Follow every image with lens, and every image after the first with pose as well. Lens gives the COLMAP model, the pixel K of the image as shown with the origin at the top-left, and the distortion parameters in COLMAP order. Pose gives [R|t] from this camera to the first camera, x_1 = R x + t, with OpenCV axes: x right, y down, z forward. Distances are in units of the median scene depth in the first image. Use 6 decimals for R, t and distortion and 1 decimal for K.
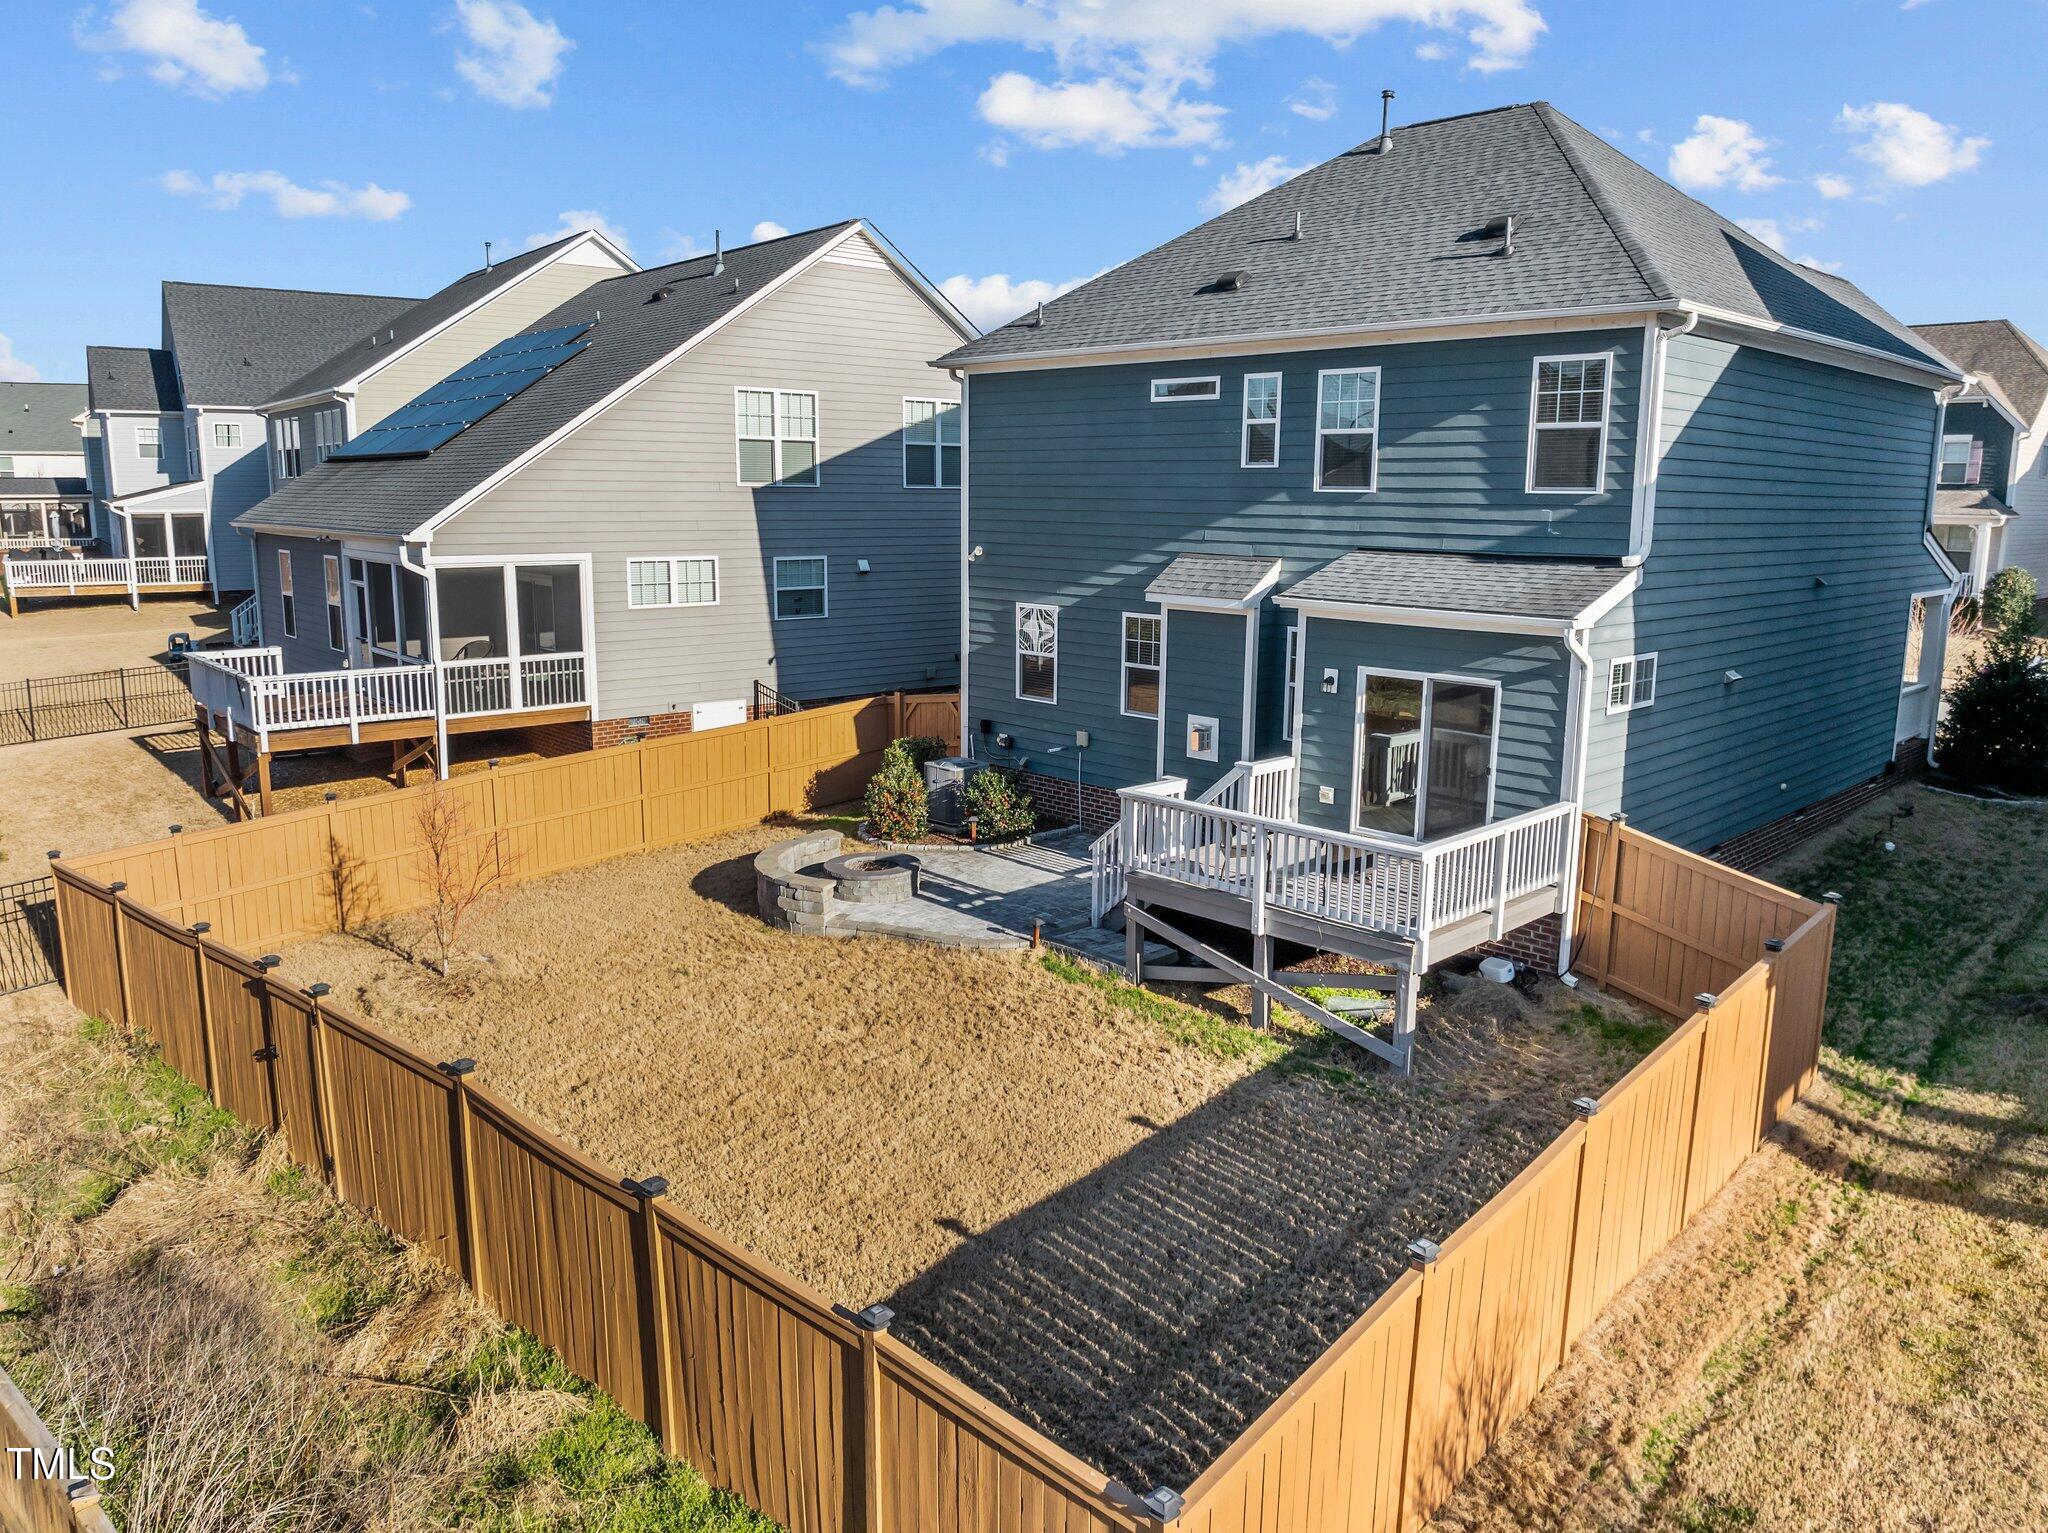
lens RADIAL K [[1407.4, 0, 1094.9], [0, 1407.4, 762.2], [0, 0, 1]] dist [-0.022069, -0.001946]
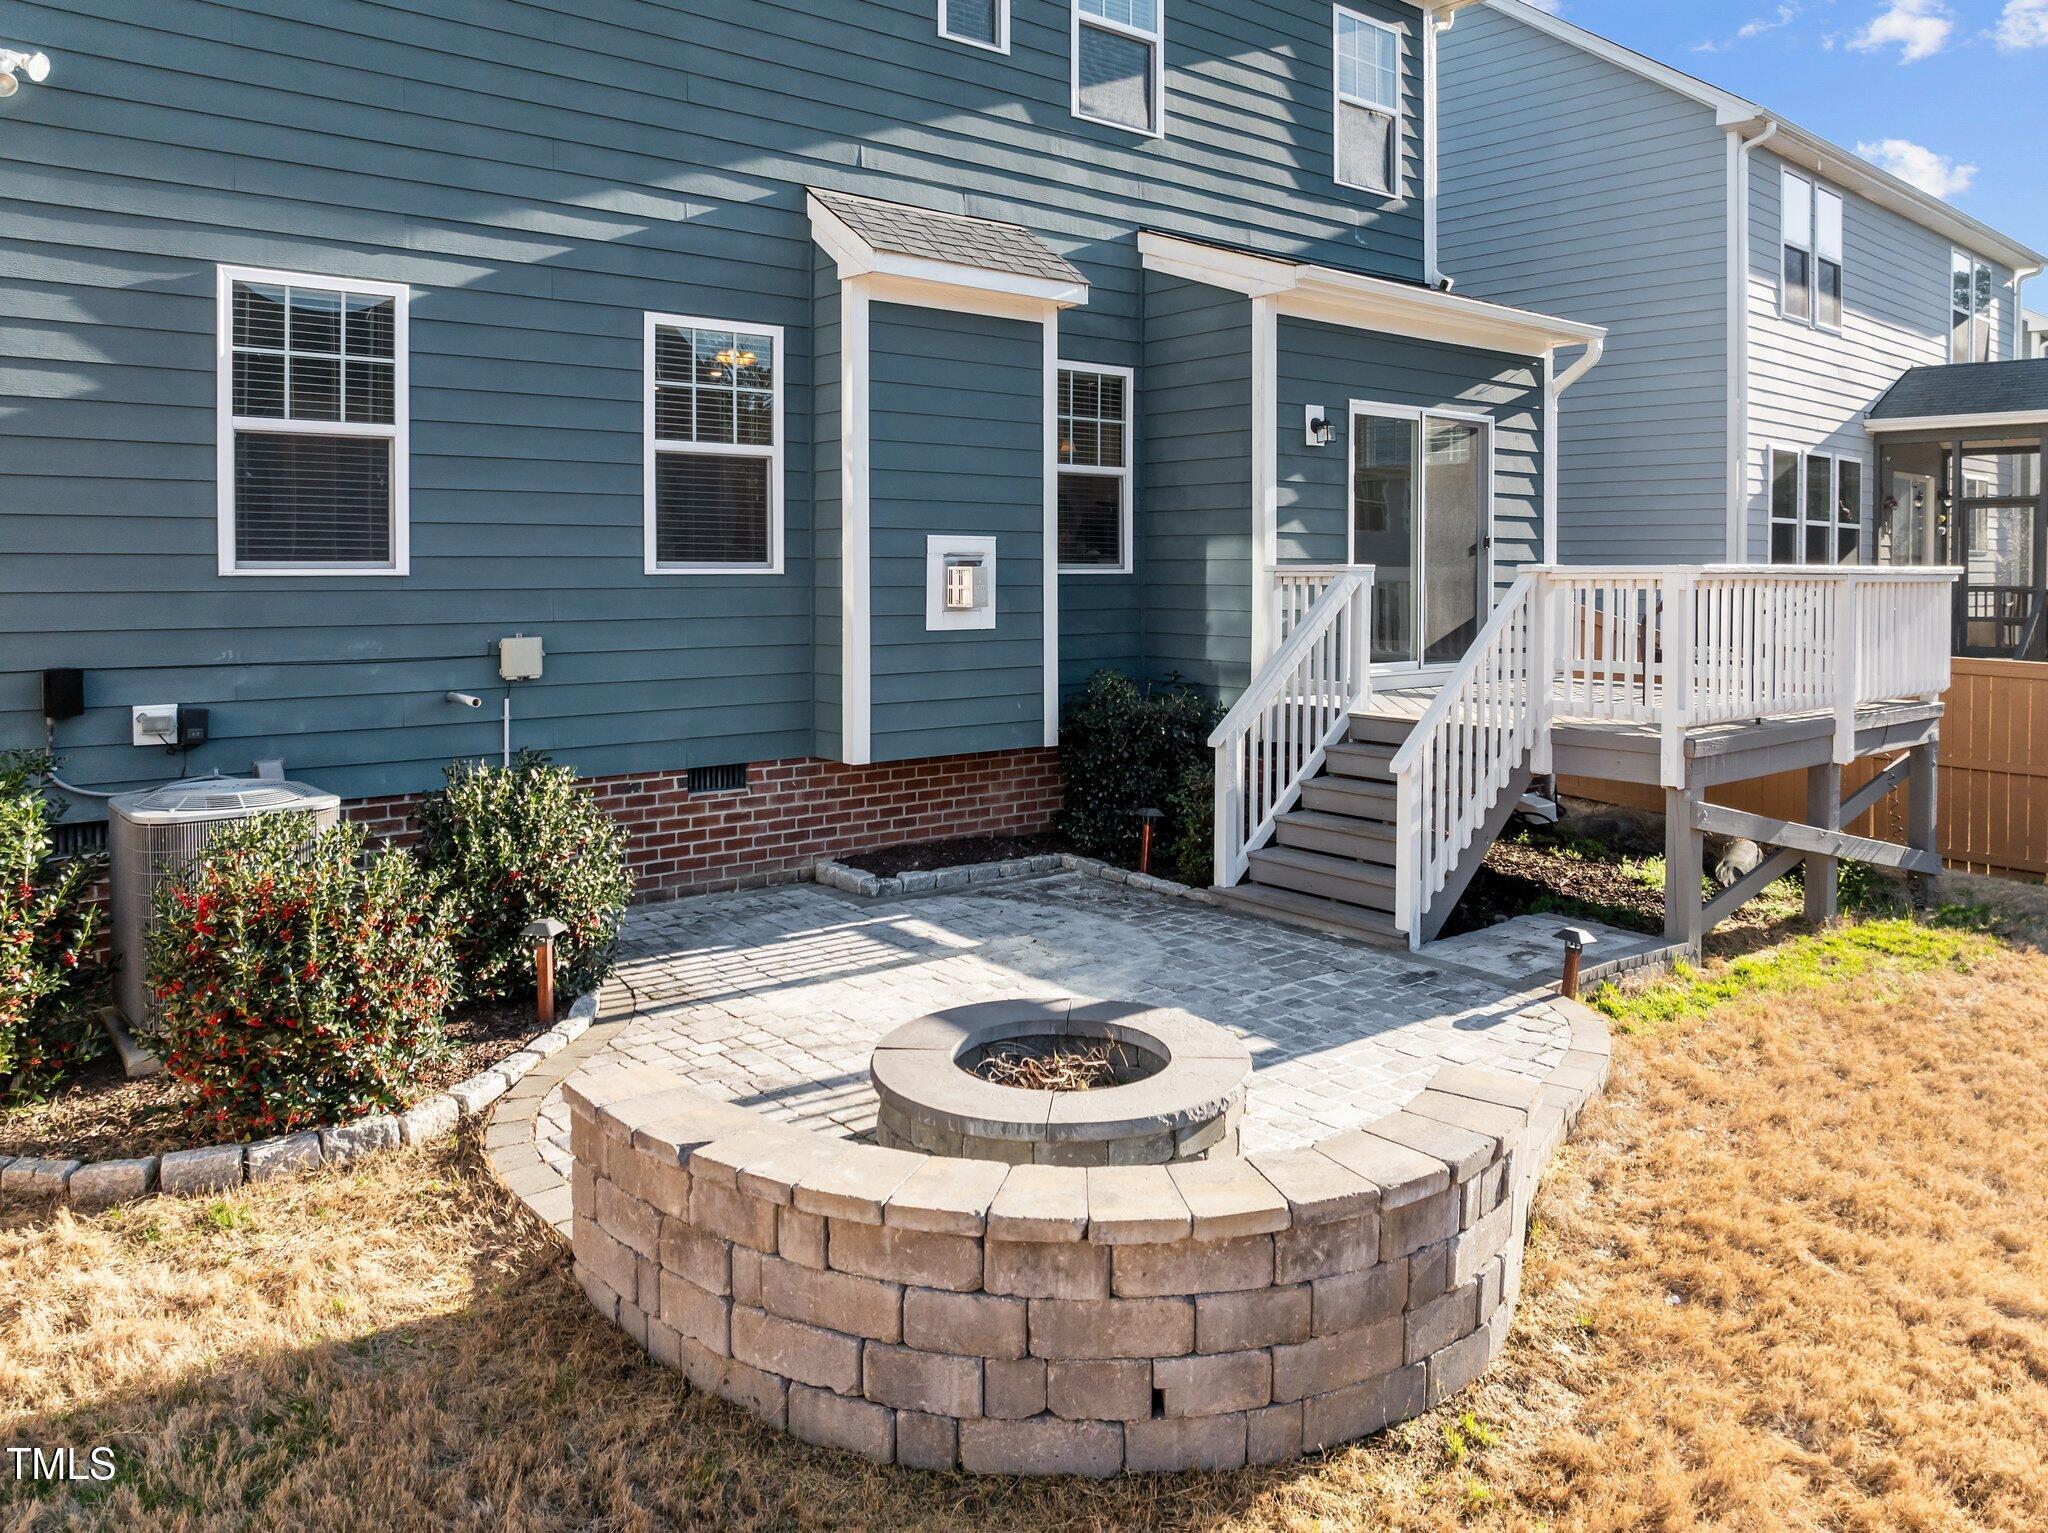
lens RADIAL K [[1474.6, 0, 1033.6], [0, 1474.6, 611.3], [0, 0, 1]] dist [-0.052193, 0.011367]
pose [[0.131237, -0.048751, 0.990152, -0.410218], [0.179891, 0.983379, 0.024575, -0.015739], [-0.974893, 0.174894, 0.137825, 0.924580]]
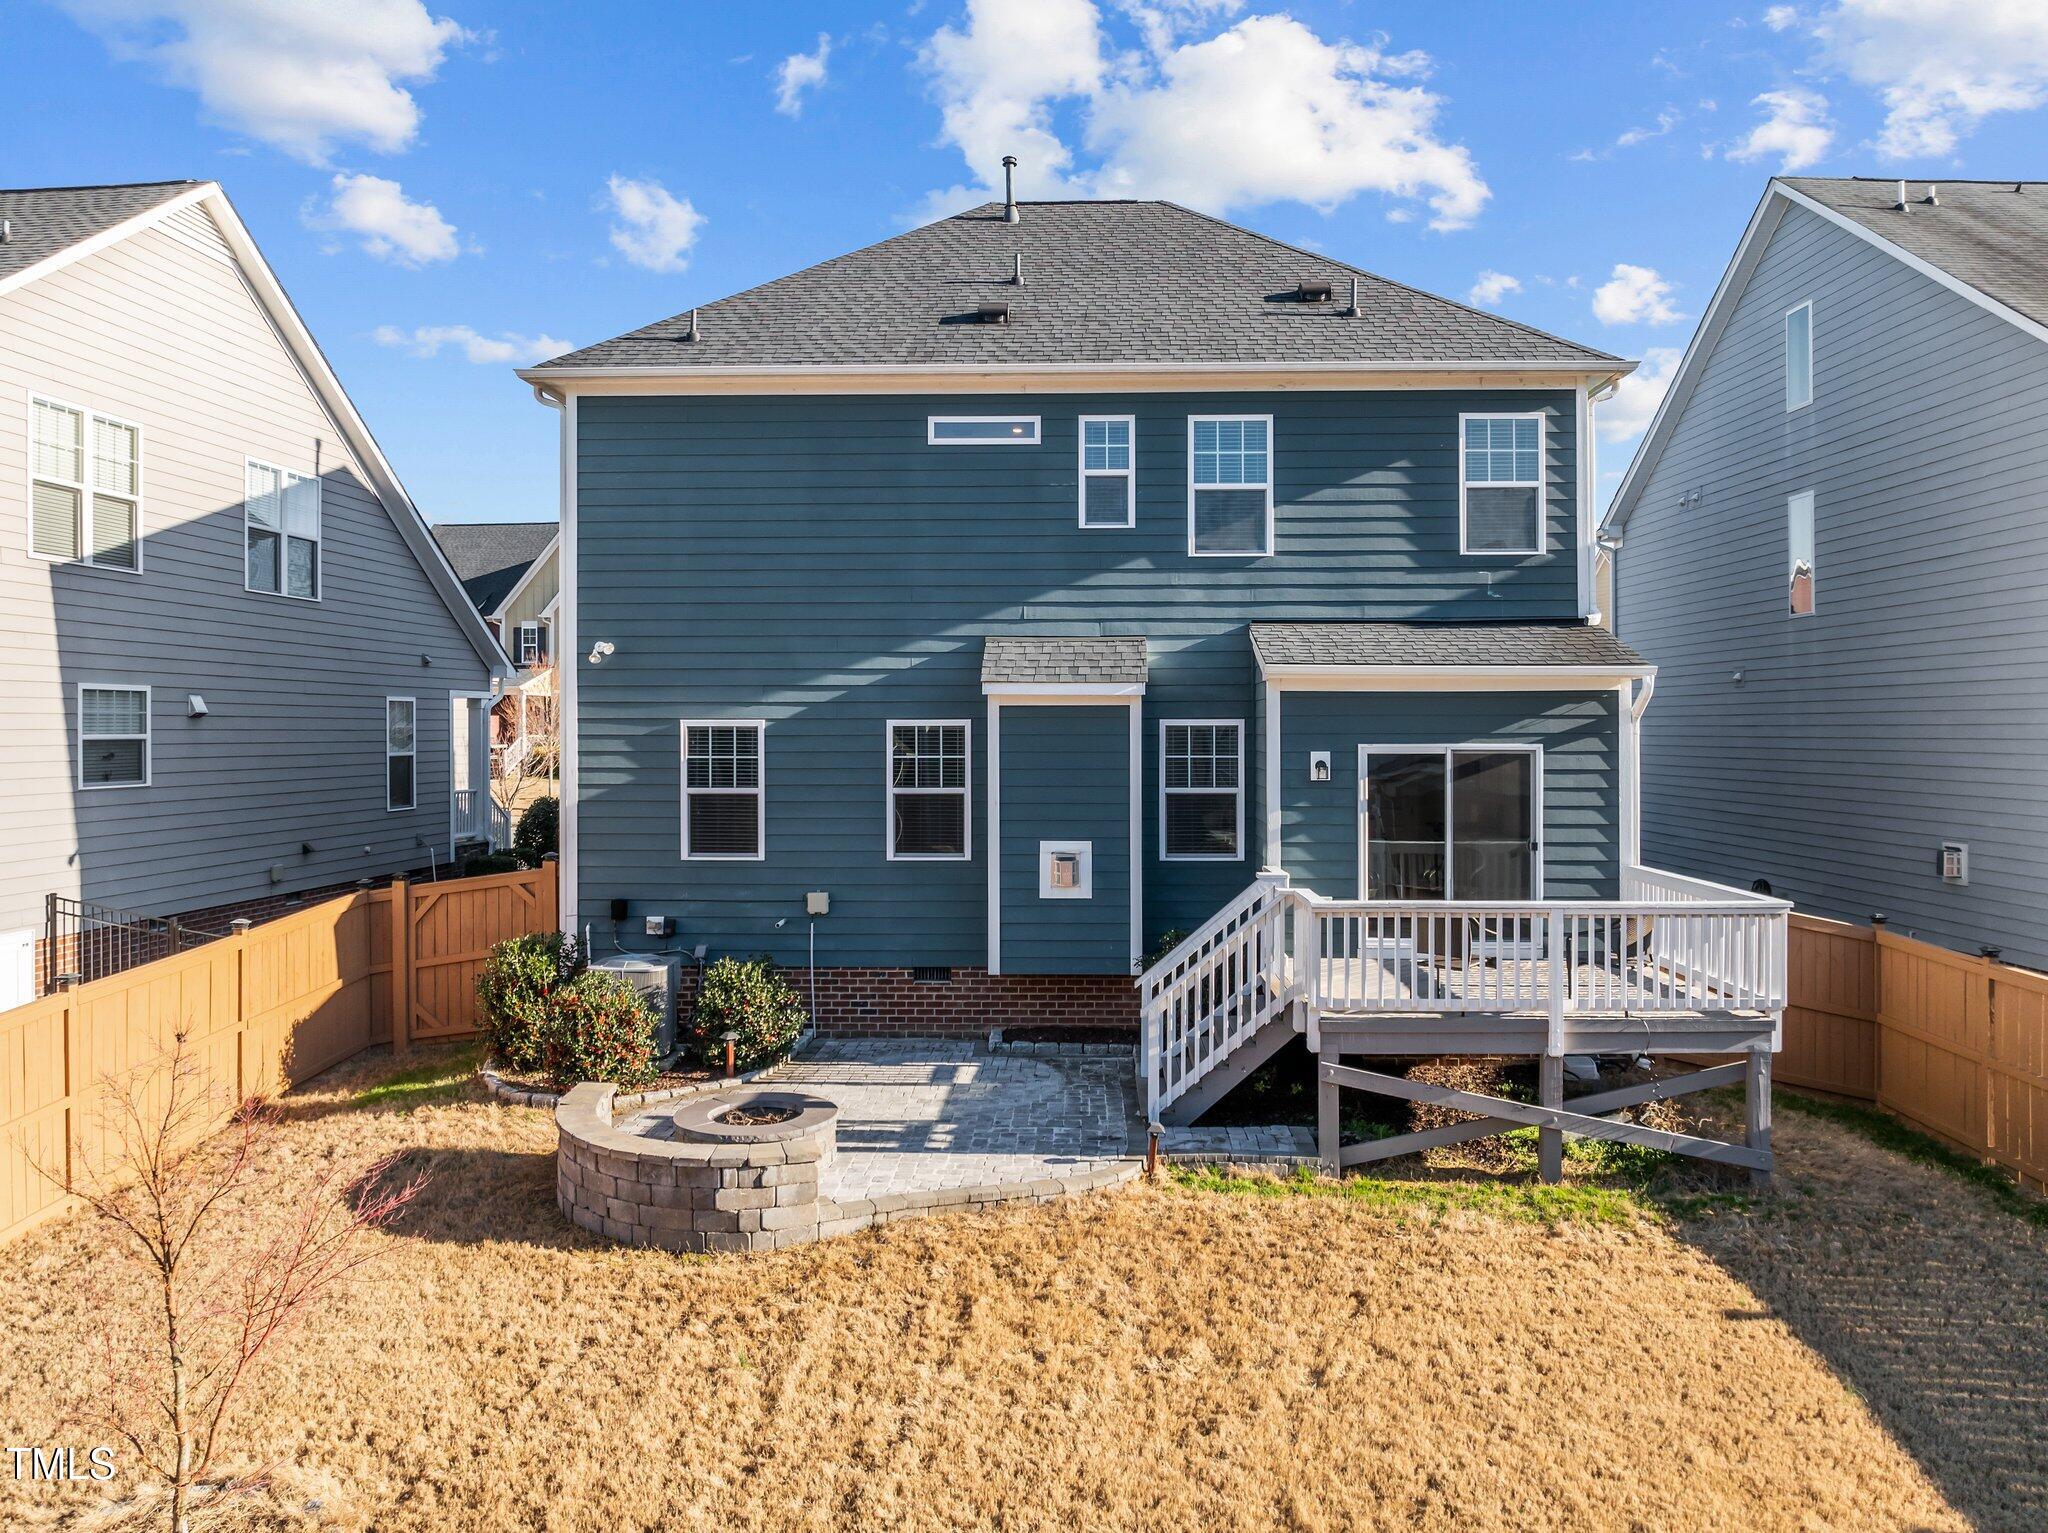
lens RADIAL K [[1431.2, 0, 1053.8], [0, 1431.2, 737.1], [0, 0, 1]] dist [-0.039672, 0.009772]
pose [[0.742024, -0.021907, 0.670015, -0.454273], [0.136426, 0.983485, -0.118932, 0.003586], [-0.656344, 0.179658, 0.732759, 0.427808]]
